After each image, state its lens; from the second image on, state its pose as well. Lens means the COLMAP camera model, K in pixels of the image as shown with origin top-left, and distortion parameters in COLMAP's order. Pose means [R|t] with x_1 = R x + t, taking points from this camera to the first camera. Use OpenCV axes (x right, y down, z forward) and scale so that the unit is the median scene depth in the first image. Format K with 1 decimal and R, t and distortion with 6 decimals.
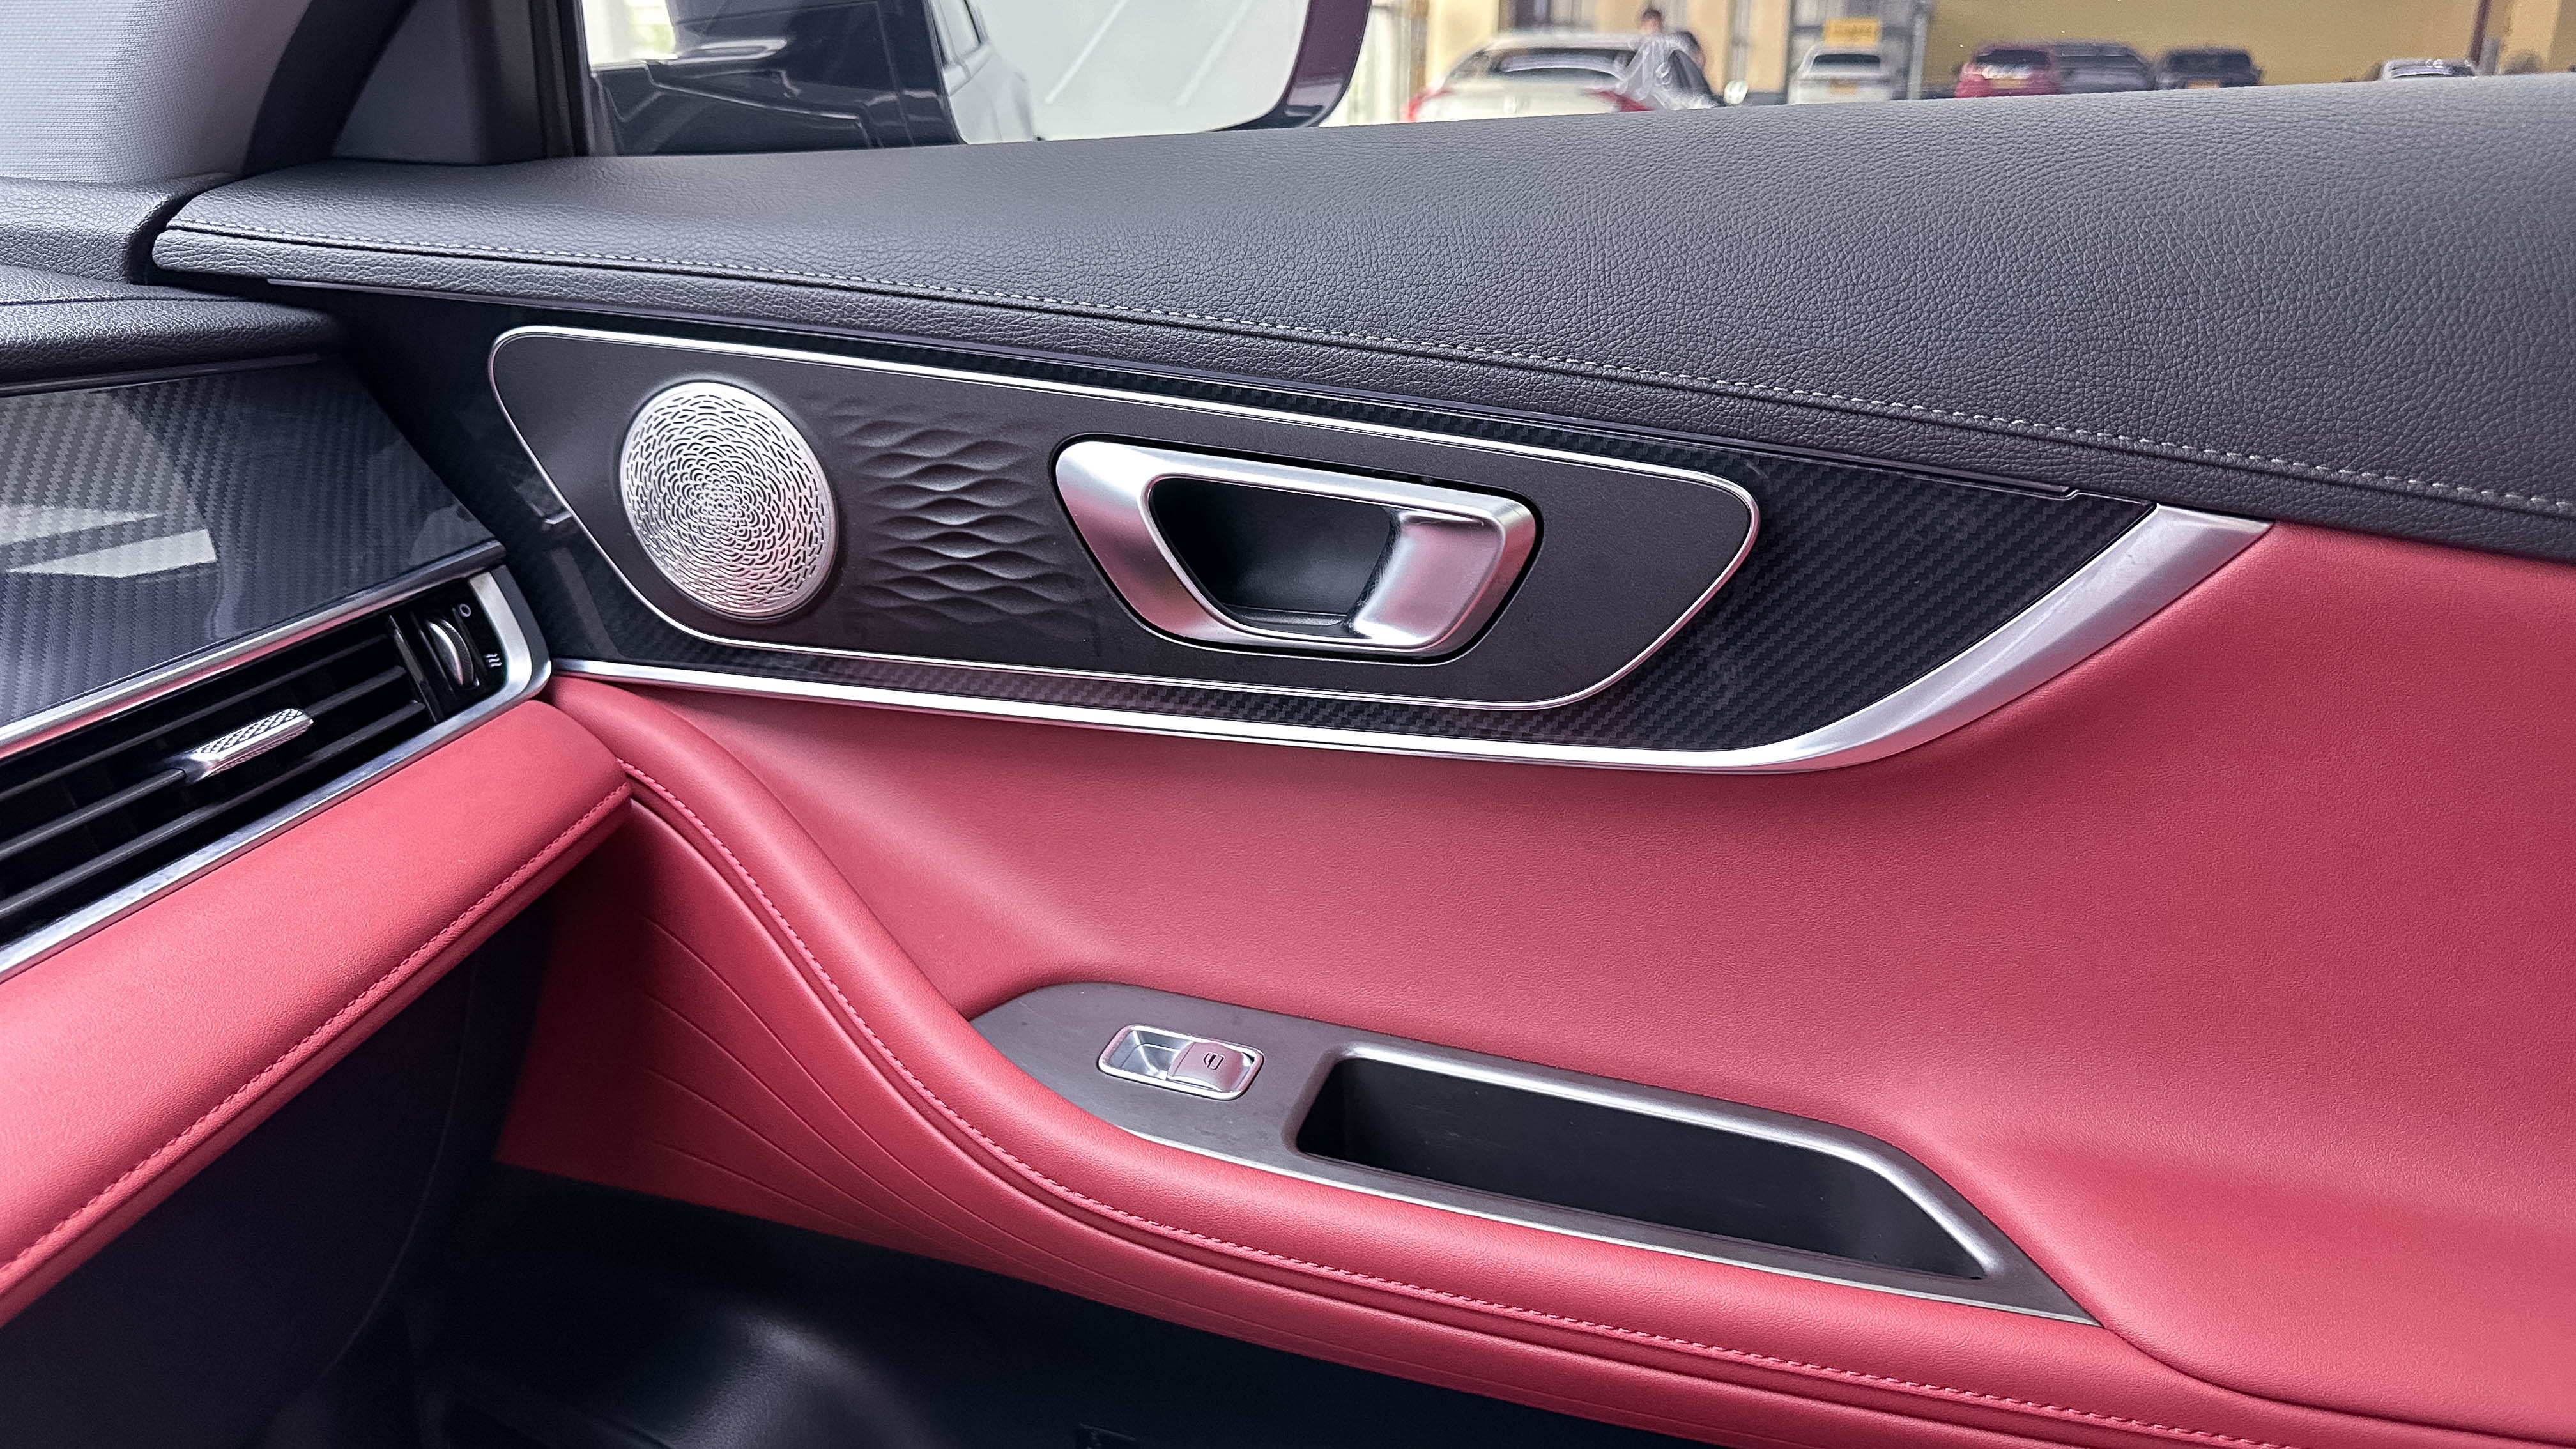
lens RADIAL K [[1852.4, 0, 1289.7], [0, 1852.4, 734.4], [0, 0, 1]] dist [-0.001698, -0.011830]
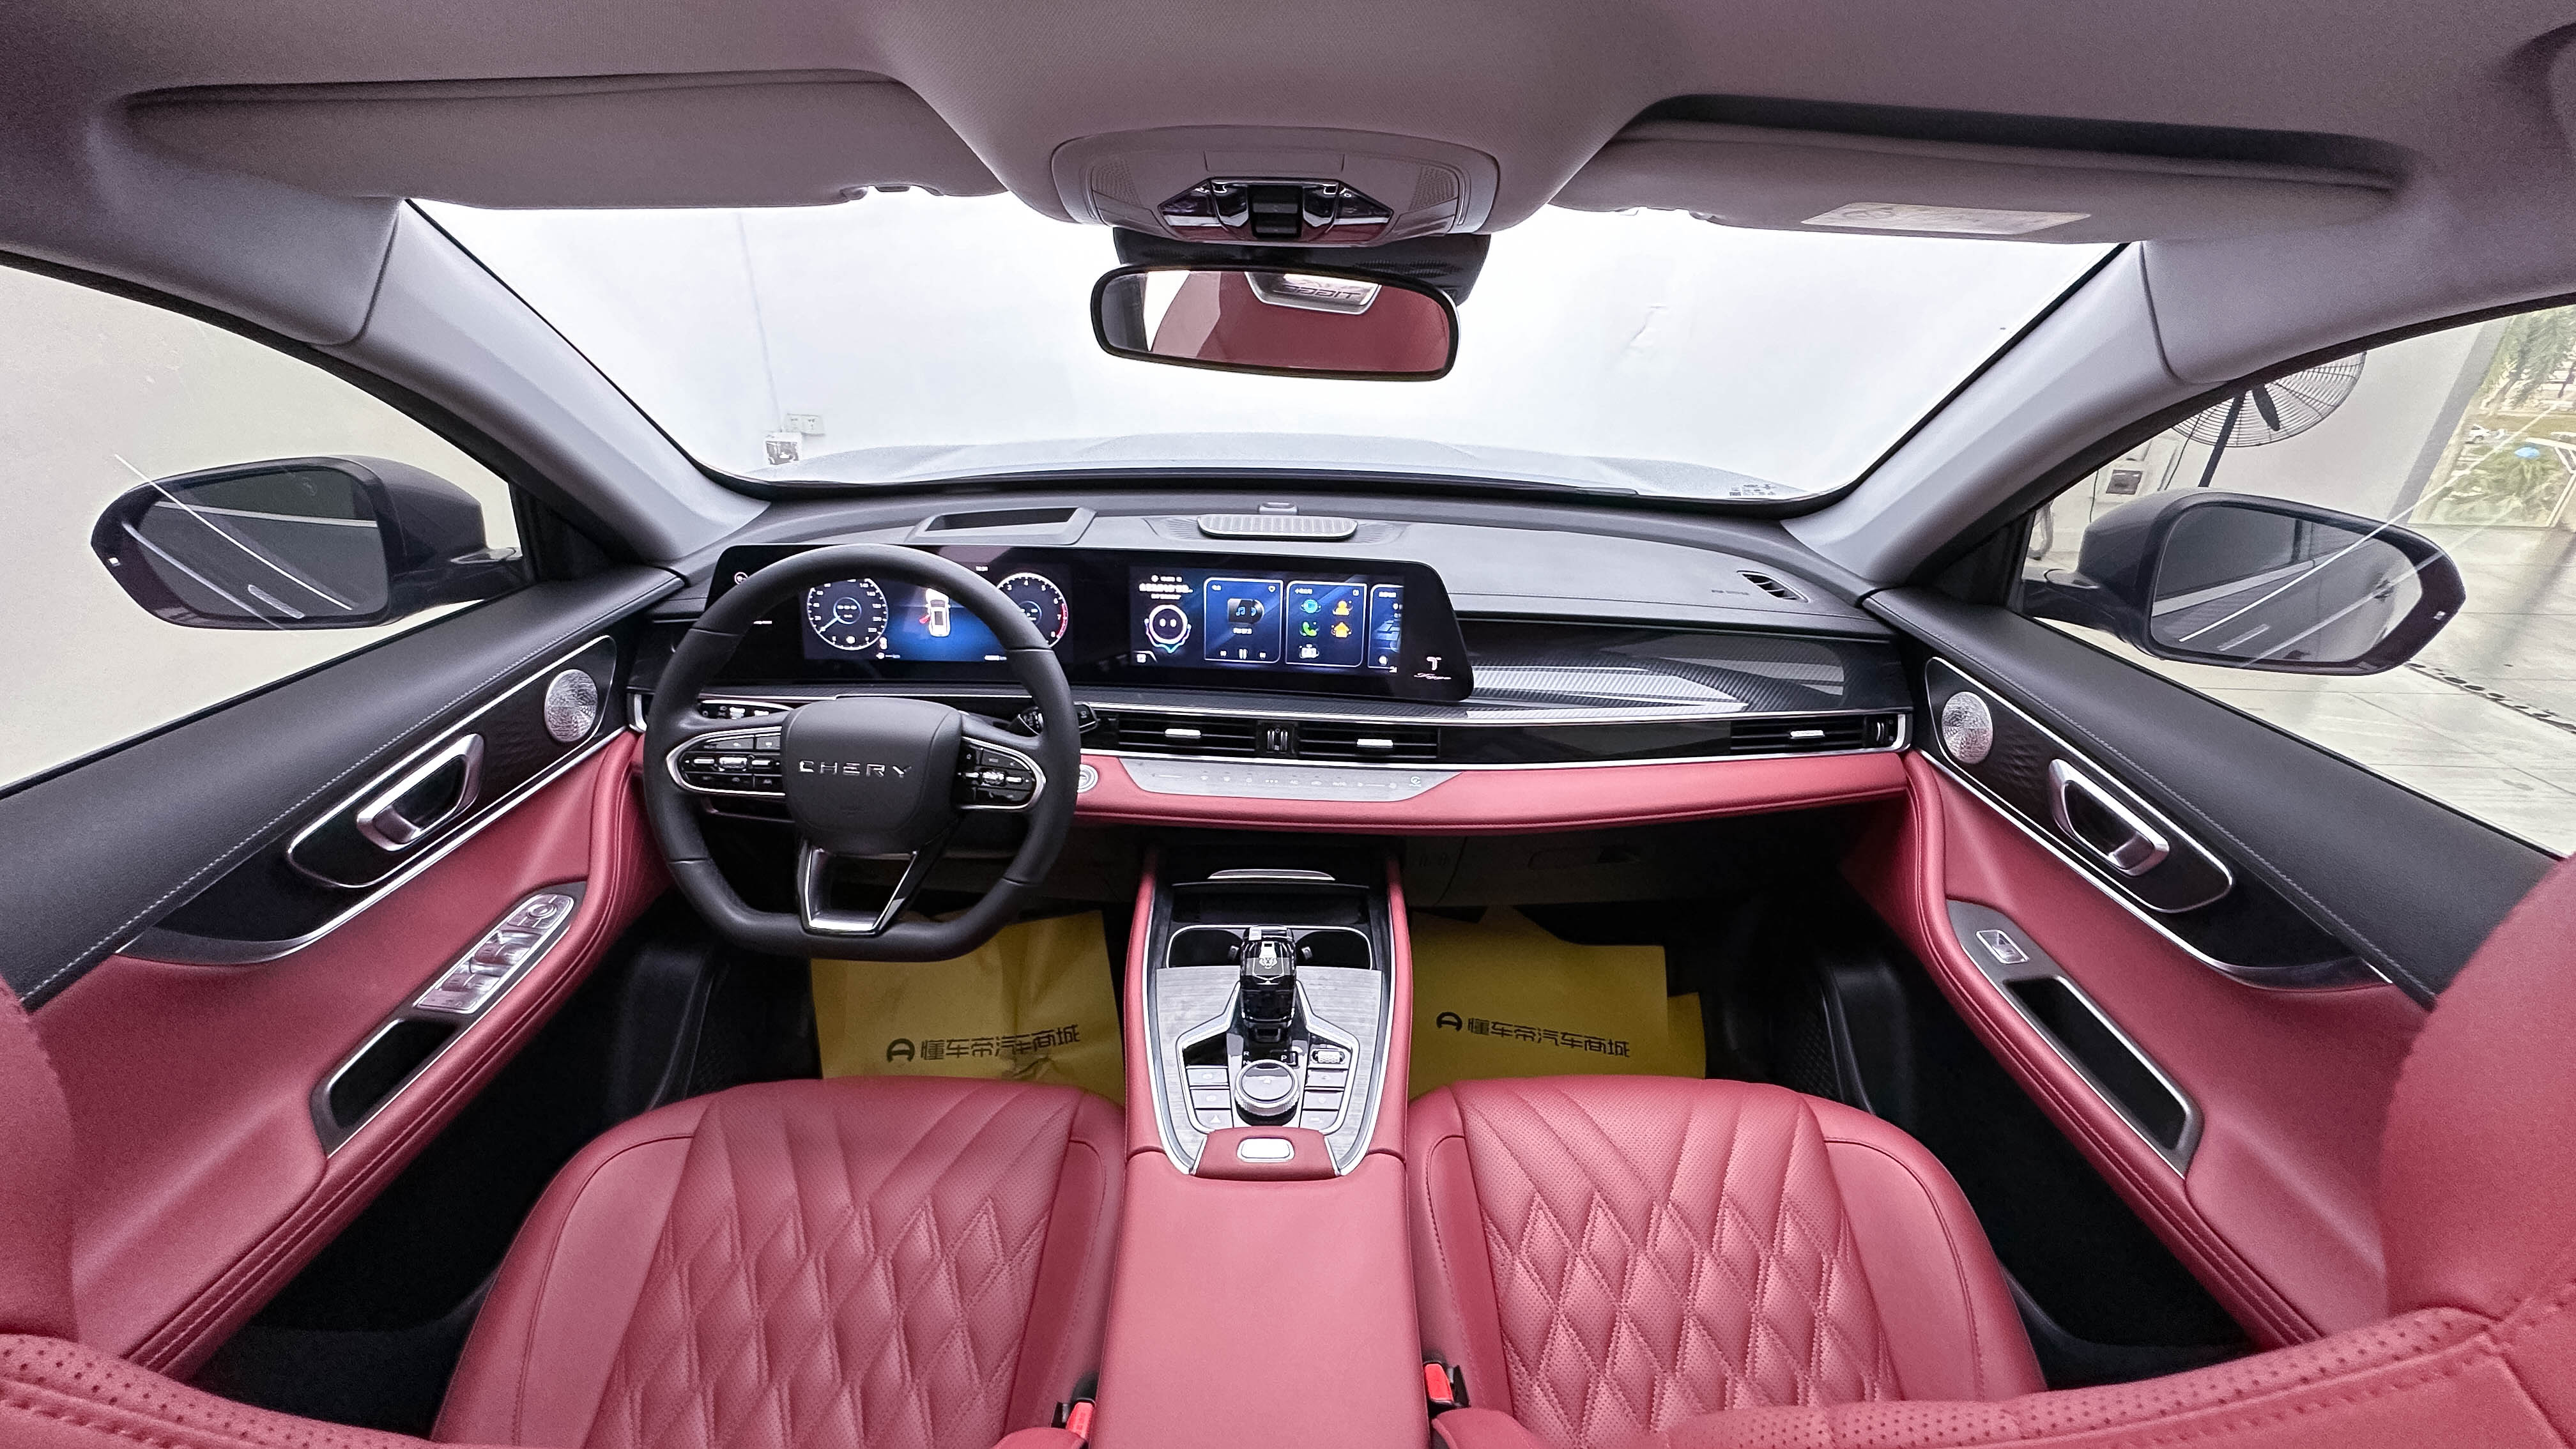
lens RADIAL K [[1055.9, 0, 1282.7], [0, 1055.9, 726.9], [0, 0, 1]] dist [0.001905, 0.000197]
pose [[0.358144, 0.419452, -0.834142, 0.837629], [-0.340510, 0.890550, 0.301617, -0.279657], [0.869359, 0.176011, 0.461773, -0.944178]]
